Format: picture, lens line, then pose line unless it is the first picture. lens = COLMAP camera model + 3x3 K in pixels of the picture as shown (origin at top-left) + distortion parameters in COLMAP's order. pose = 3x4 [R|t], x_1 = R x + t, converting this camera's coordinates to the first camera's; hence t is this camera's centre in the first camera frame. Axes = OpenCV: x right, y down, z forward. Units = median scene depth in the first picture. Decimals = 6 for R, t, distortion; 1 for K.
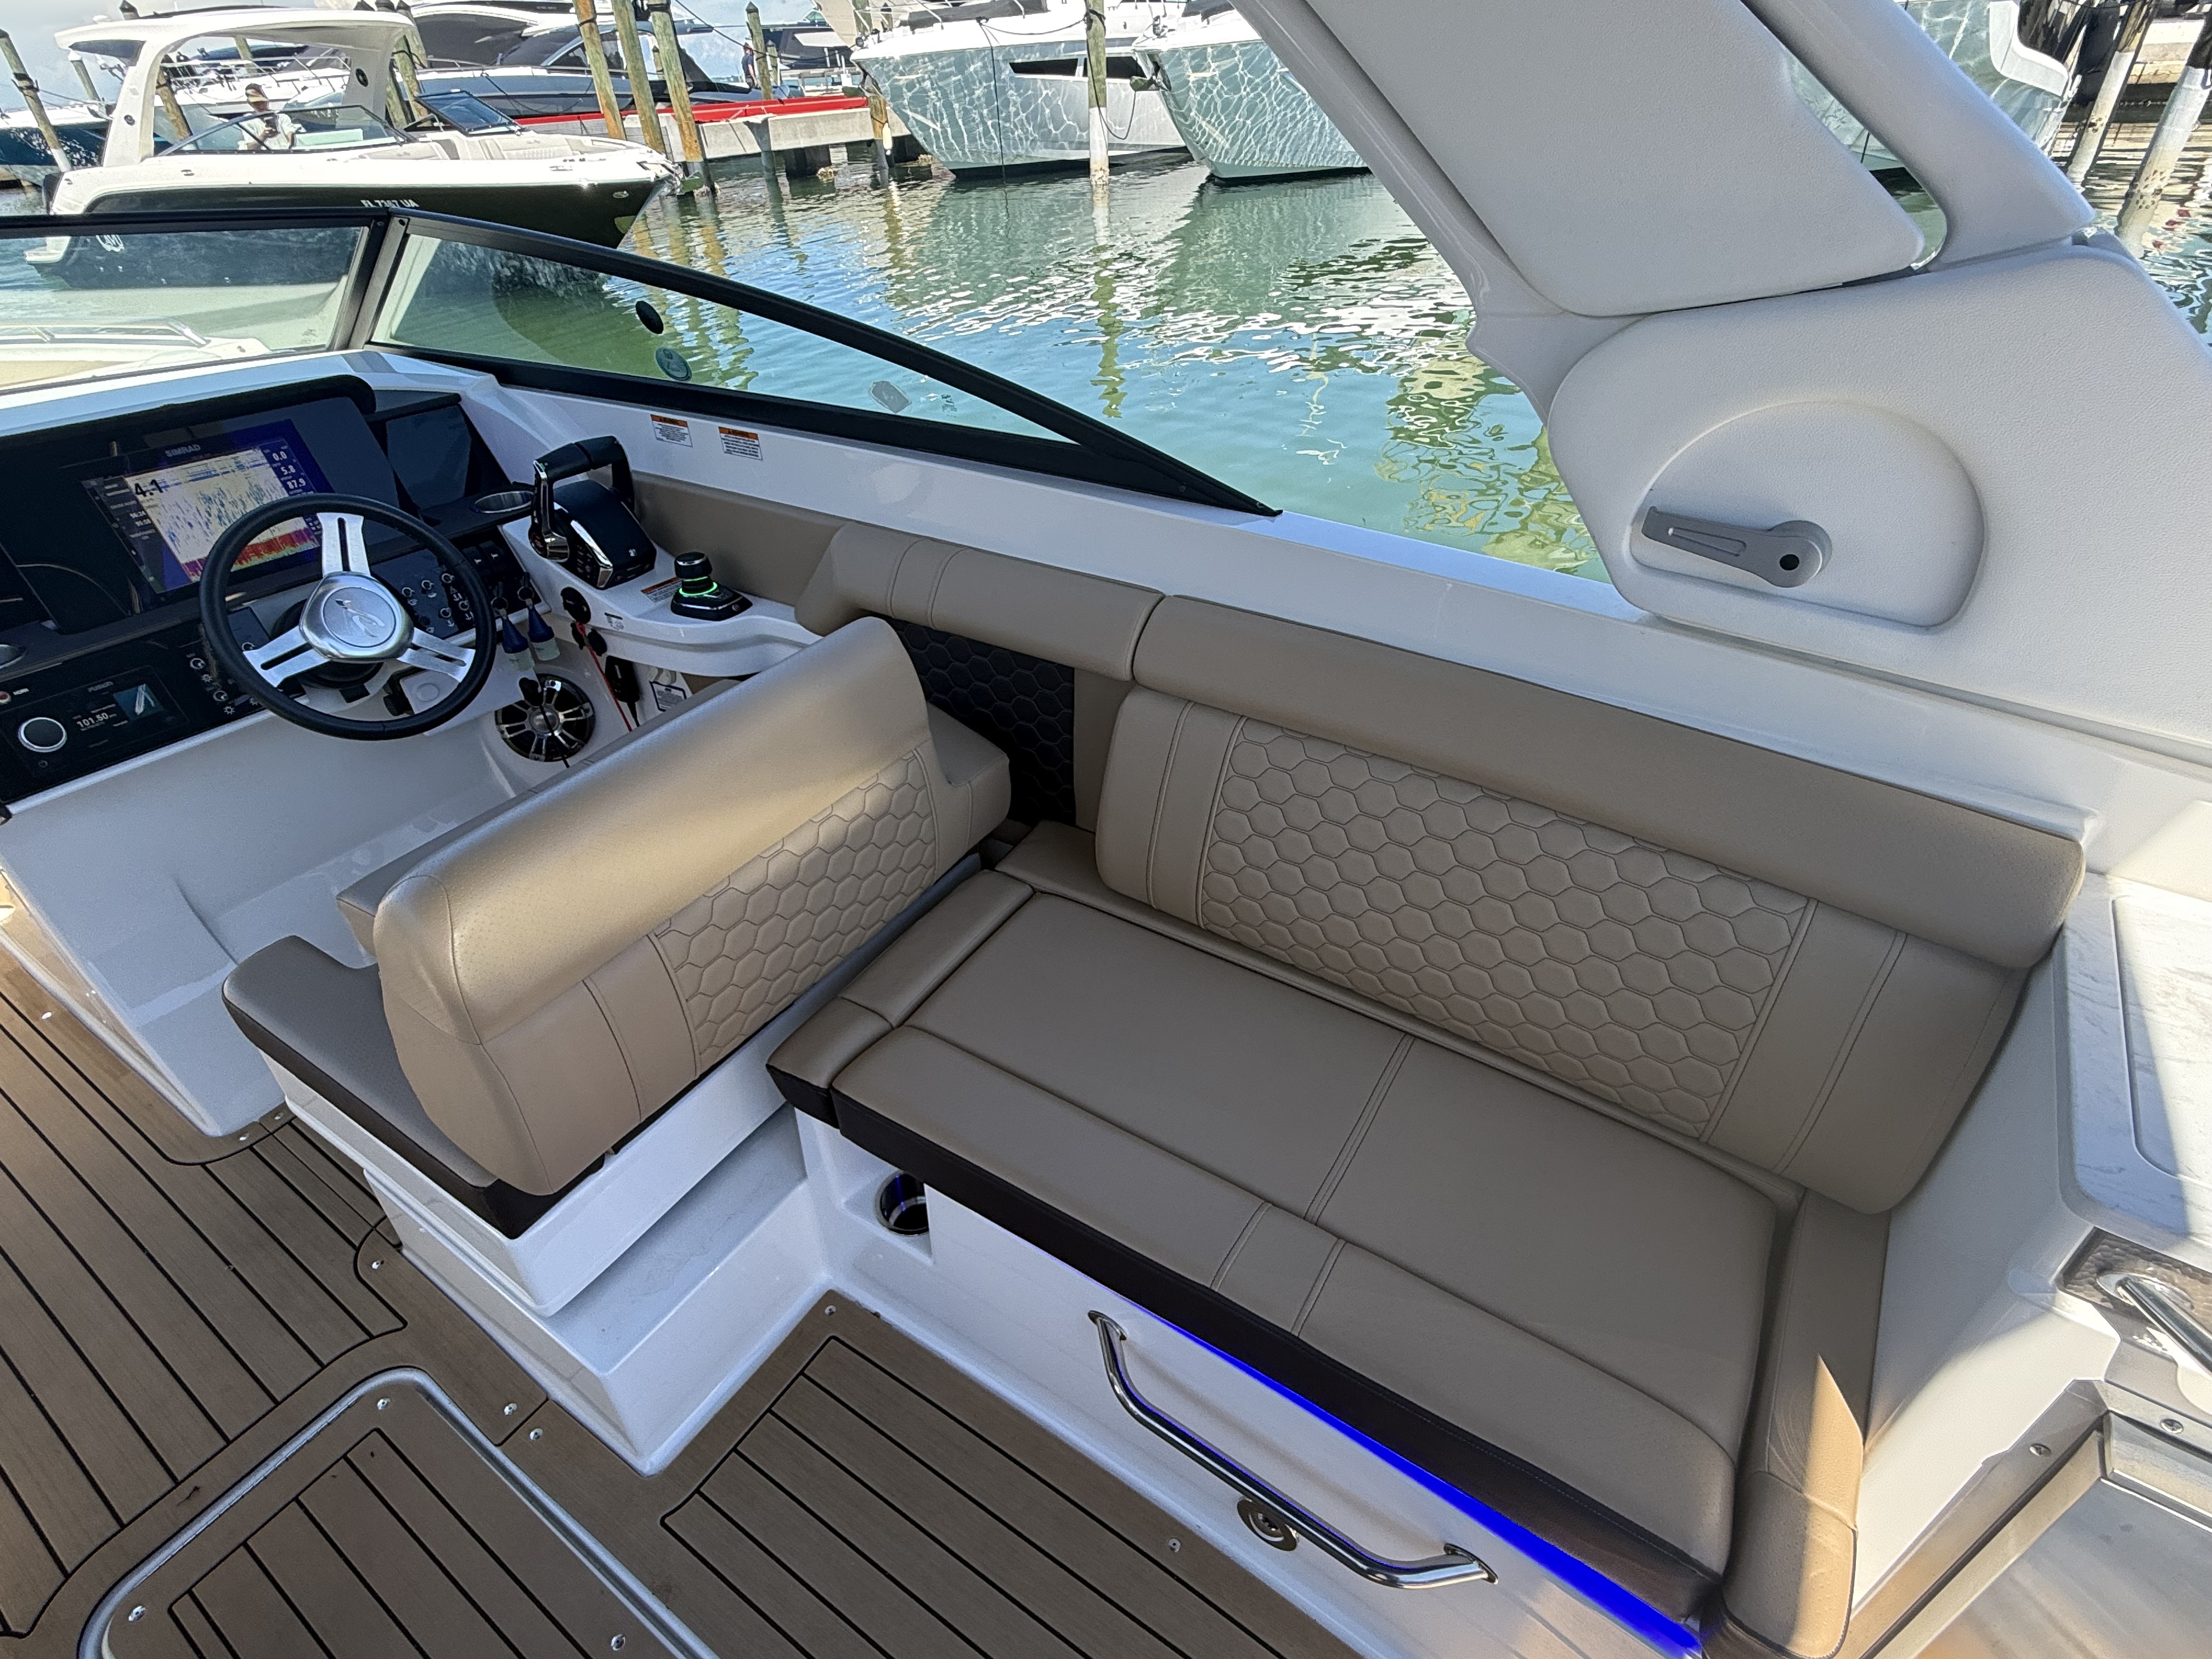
lens RADIAL K [[1060.7, 0, 1106.0], [0, 1060.7, 829.5], [0, 0, 1]] dist [-0.004601, -0.002022]
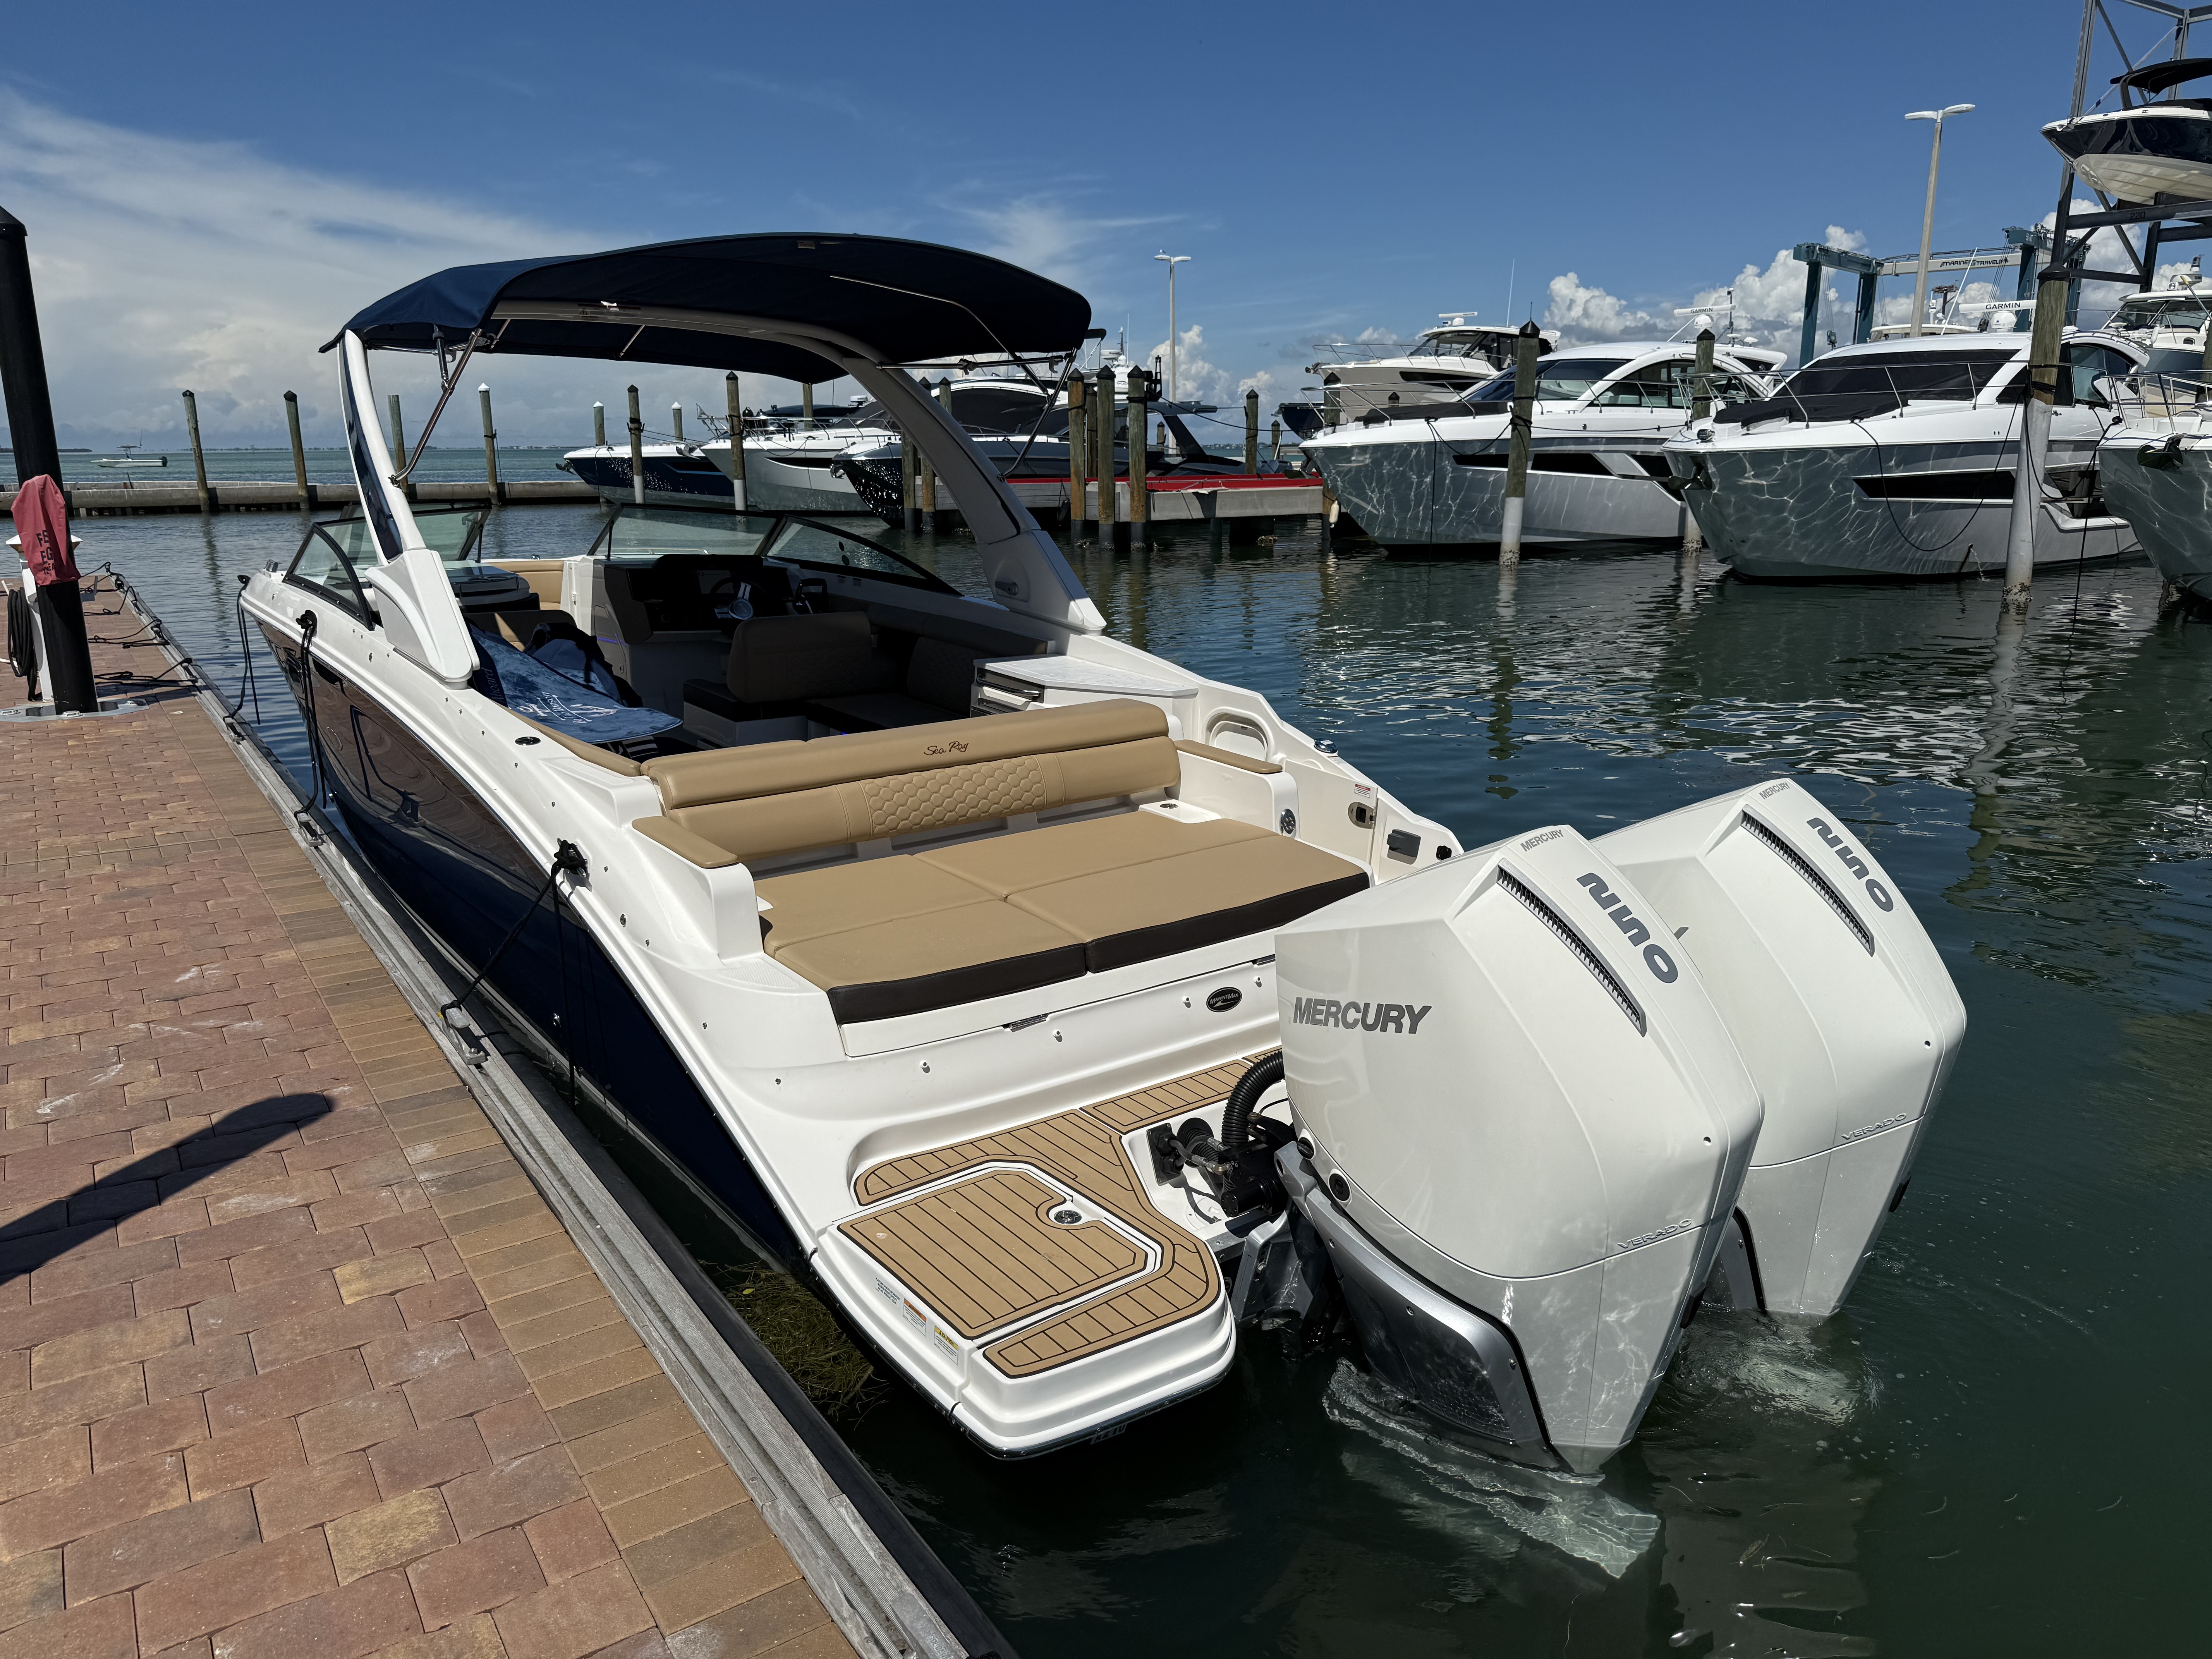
lens RADIAL K [[1551.4, 0, 1106.0], [0, 1551.4, 829.5], [0, 0, 1]] dist [0.036762, -0.000032]
pose [[0.917297, 0.130389, -0.376251, 0.194590], [-0.260189, 0.911533, -0.318448, 0.141900], [0.301443, 0.390008, 0.870072, -0.225309]]
